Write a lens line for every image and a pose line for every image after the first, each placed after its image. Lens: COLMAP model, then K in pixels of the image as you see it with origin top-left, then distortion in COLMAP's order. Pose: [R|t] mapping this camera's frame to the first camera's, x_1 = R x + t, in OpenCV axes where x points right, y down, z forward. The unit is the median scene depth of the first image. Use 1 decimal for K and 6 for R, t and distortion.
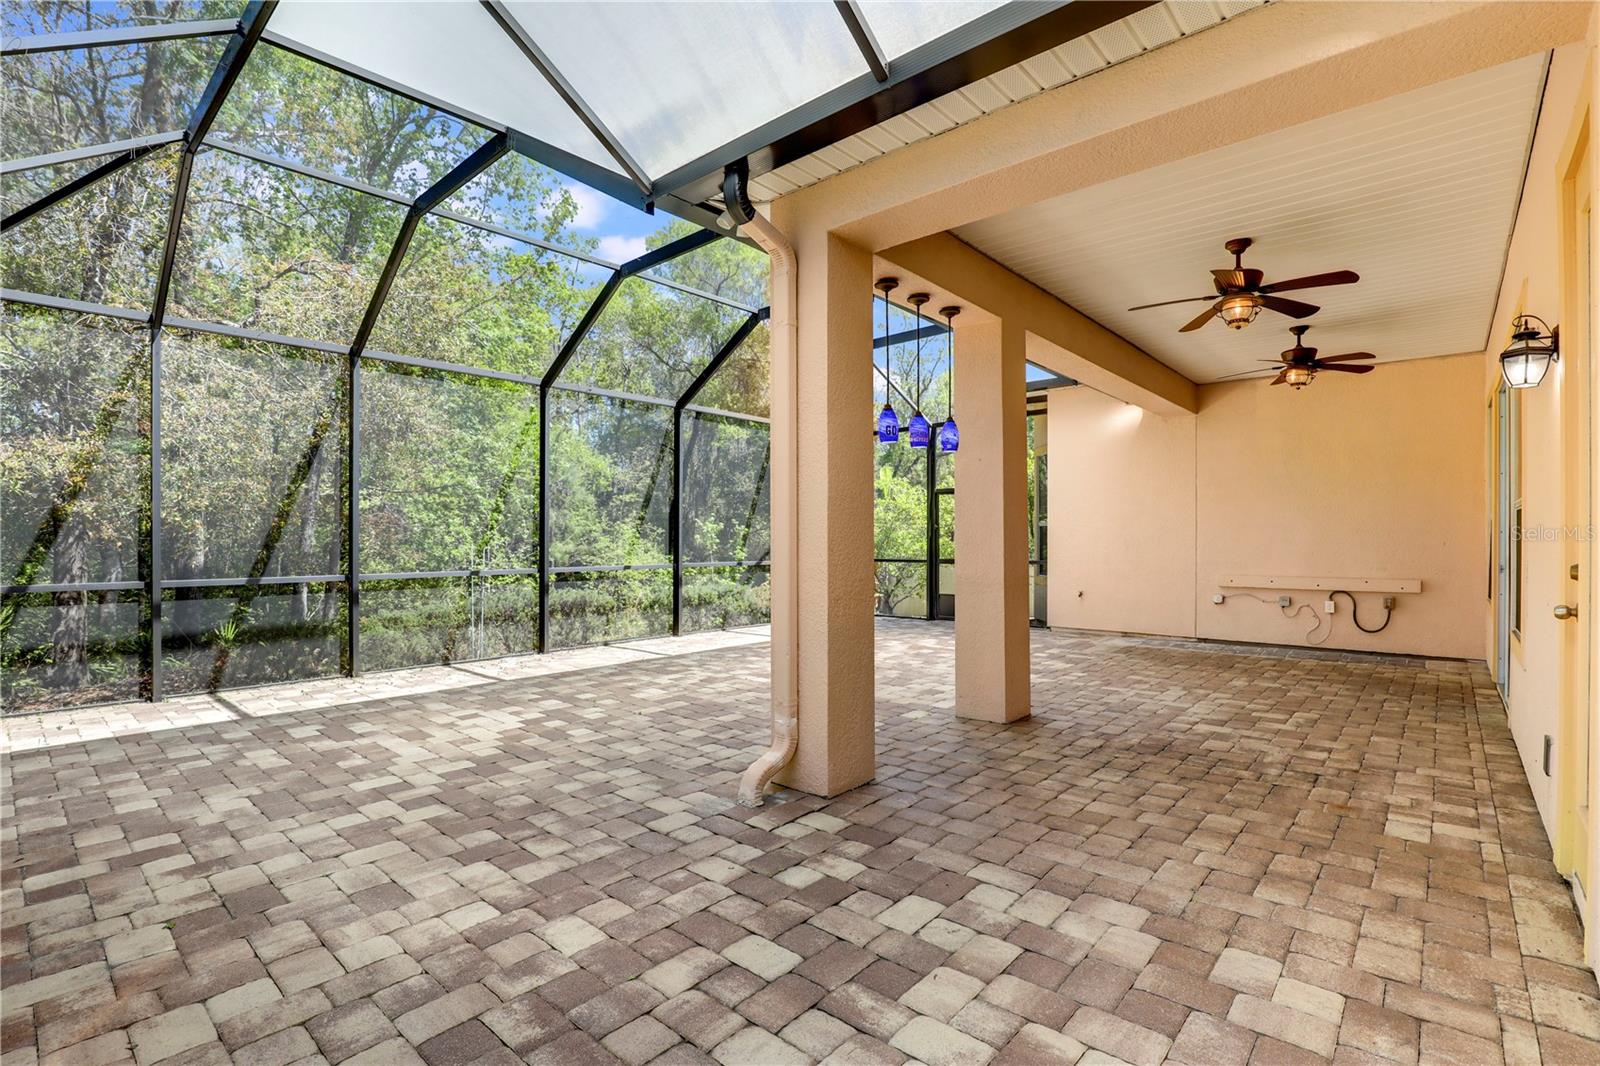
lens RADIAL K [[738.7, 0, 804.0], [0, 738.7, 535.3], [0, 0, 1]] dist [-0.035788, 0.001123]
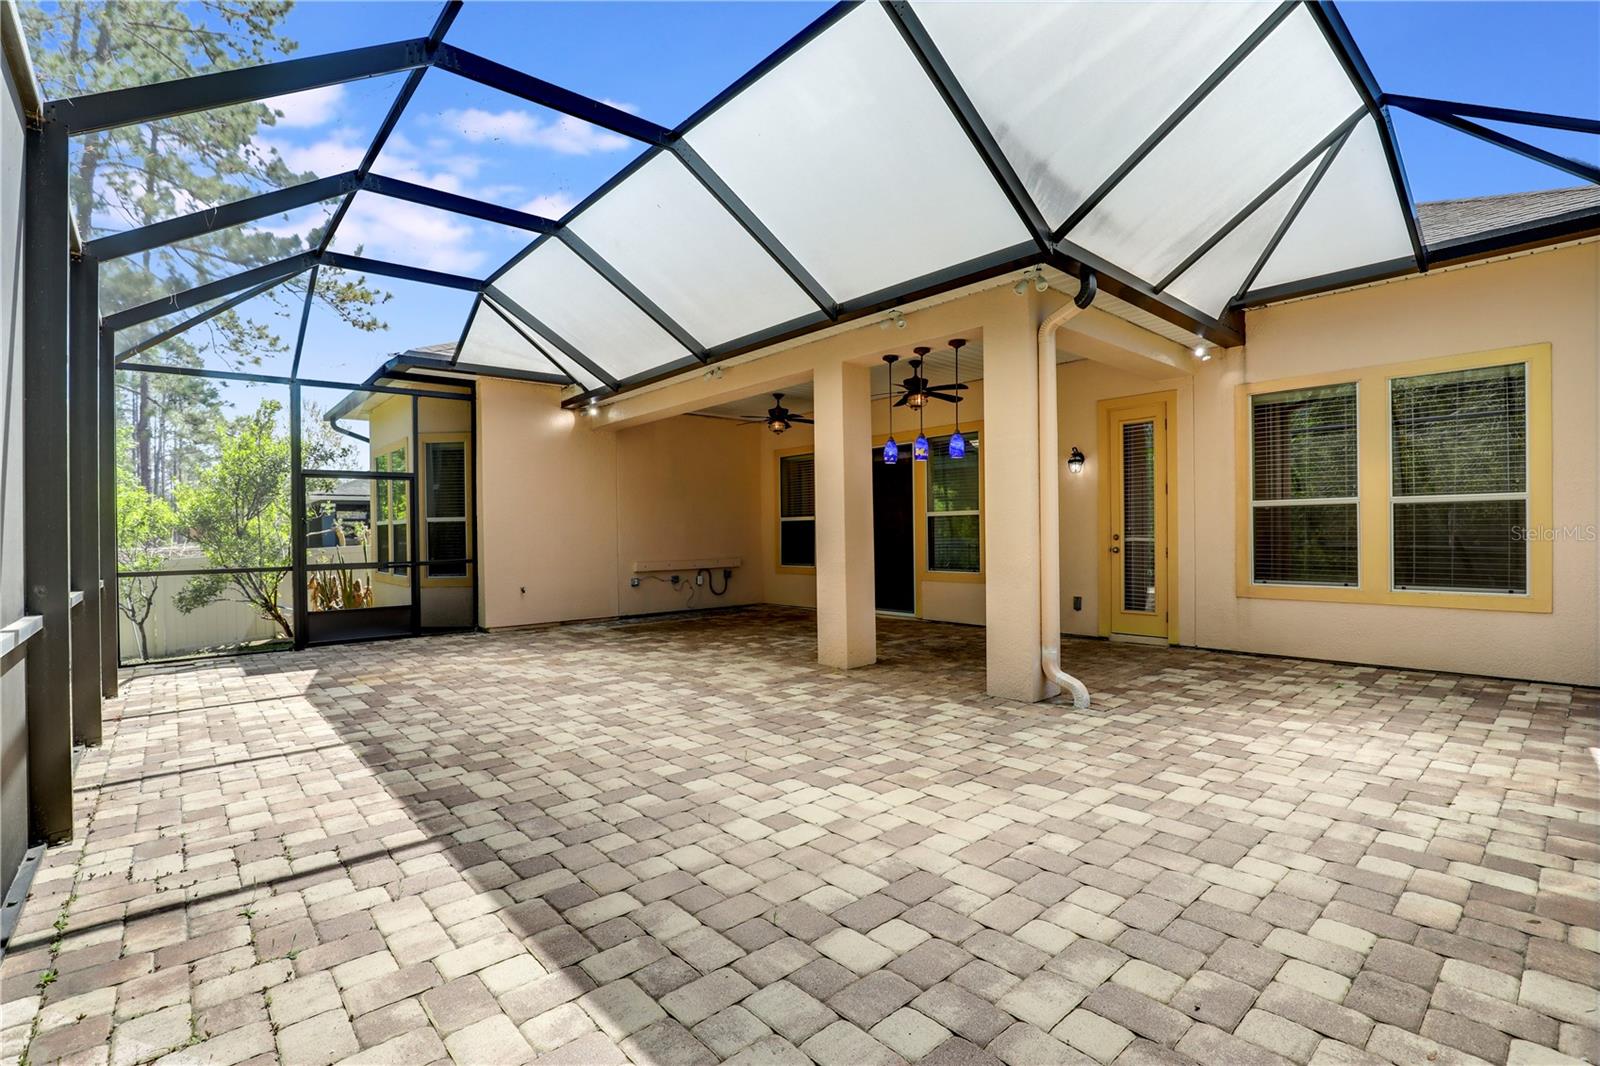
lens RADIAL K [[738.7, 0, 804.0], [0, 738.7, 535.3], [0, 0, 1]] dist [-0.035788, 0.001123]
pose [[0.123950, -0.003603, 0.992282, -1.523541], [0.006469, 0.999975, 0.002823, 0.013454], [-0.992267, 0.006069, 0.123970, 1.302415]]
